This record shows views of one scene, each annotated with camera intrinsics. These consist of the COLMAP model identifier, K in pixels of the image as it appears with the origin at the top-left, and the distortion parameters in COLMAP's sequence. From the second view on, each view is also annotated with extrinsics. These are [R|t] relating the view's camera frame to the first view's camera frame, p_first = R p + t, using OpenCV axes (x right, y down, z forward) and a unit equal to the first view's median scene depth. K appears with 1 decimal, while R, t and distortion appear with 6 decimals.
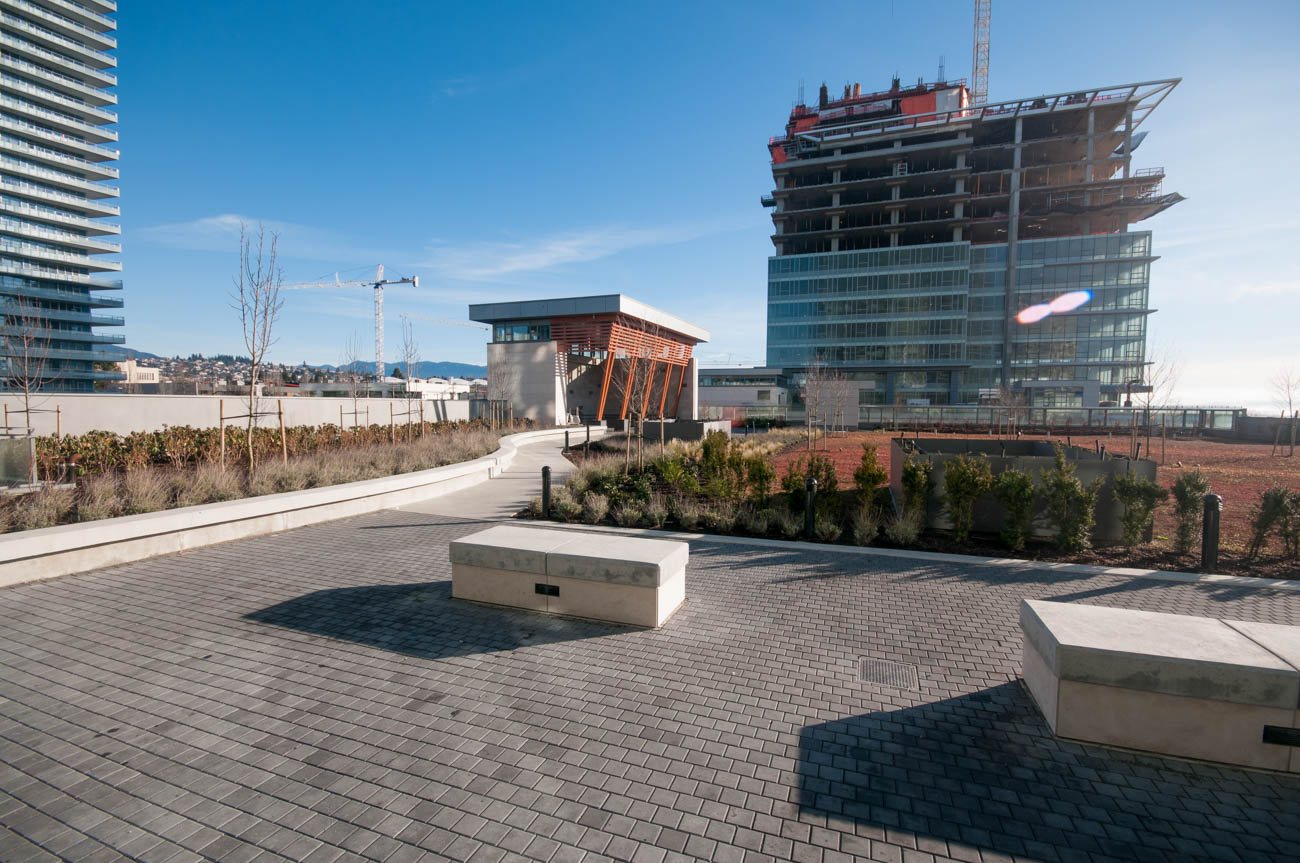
lens RADIAL K [[577.2, 0, 675.4], [0, 577.2, 439.3], [0, 0, 1]] dist [-0.001207, -0.000150]
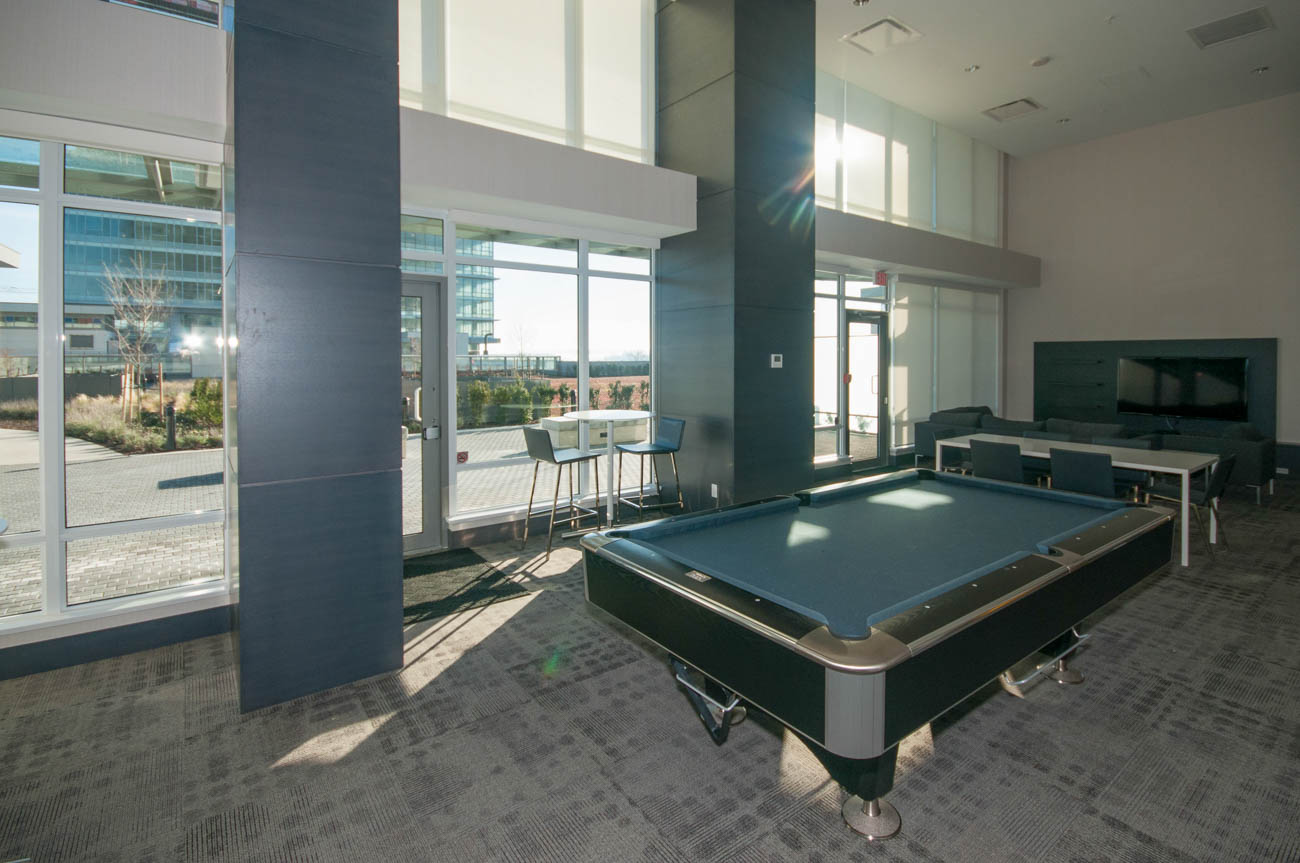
lens RADIAL K [[577.2, 0, 675.4], [0, 577.2, 439.3], [0, 0, 1]] dist [-0.001207, -0.000150]
pose [[0.553307, -0.124128, 0.823677, -1.200723], [0.051541, 0.992042, 0.114877, 0.047826], [-0.831382, -0.021109, 0.555301, -1.026655]]
